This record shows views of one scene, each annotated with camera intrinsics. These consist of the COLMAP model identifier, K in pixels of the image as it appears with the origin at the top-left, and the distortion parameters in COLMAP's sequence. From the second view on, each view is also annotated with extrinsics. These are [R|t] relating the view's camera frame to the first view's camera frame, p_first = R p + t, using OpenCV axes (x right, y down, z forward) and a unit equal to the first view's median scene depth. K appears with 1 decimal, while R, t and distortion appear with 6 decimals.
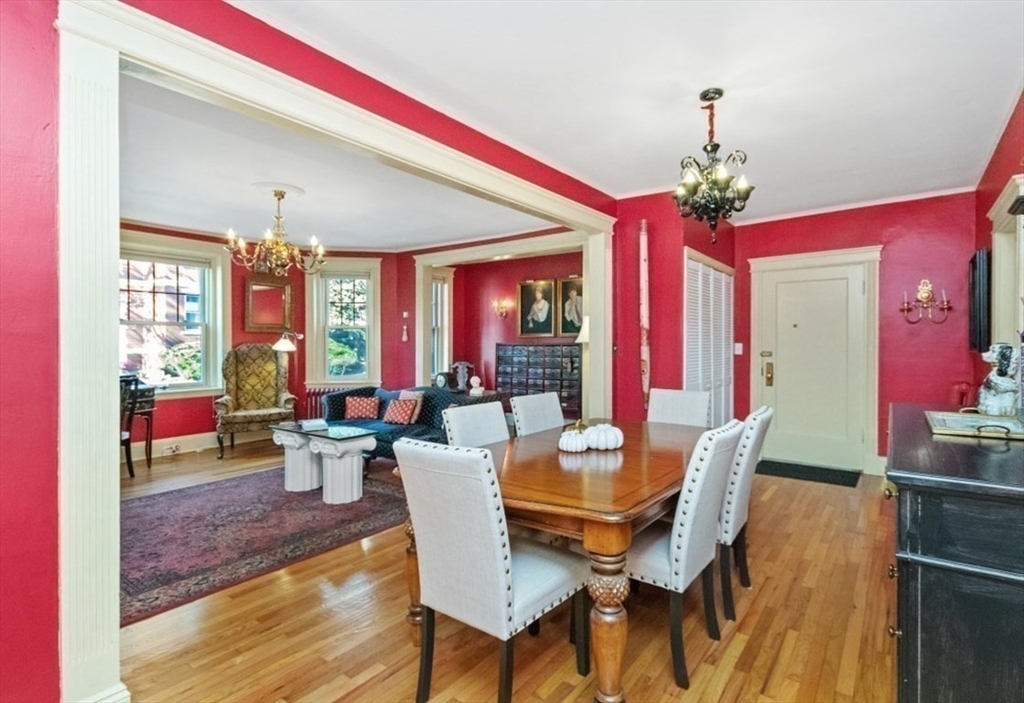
lens RADIAL K [[508.5, 0, 536.8], [0, 508.5, 338.7], [0, 0, 1]] dist [0.030549, -0.000470]
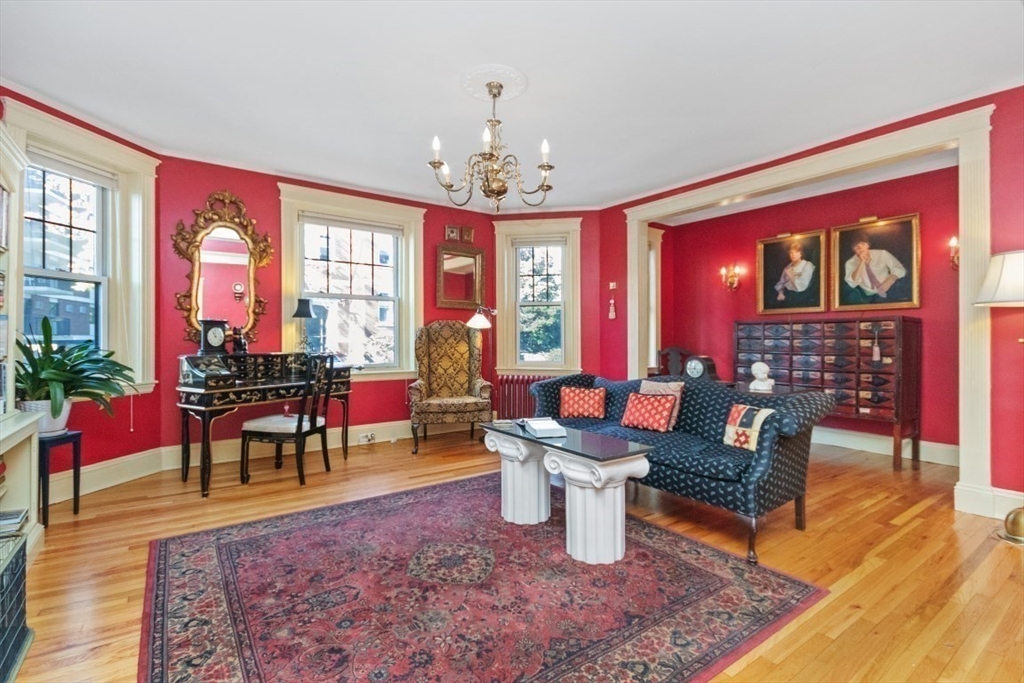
lens RADIAL K [[474.5, 0, 510.4], [0, 474.5, 339.9], [0, 0, 1]] dist [0.002343, 0.000015]
pose [[0.946761, 0.004994, -0.321899, -0.206968], [-0.001635, 0.999941, 0.010704, 0.036125], [0.321934, -0.009608, 0.946714, 0.301768]]
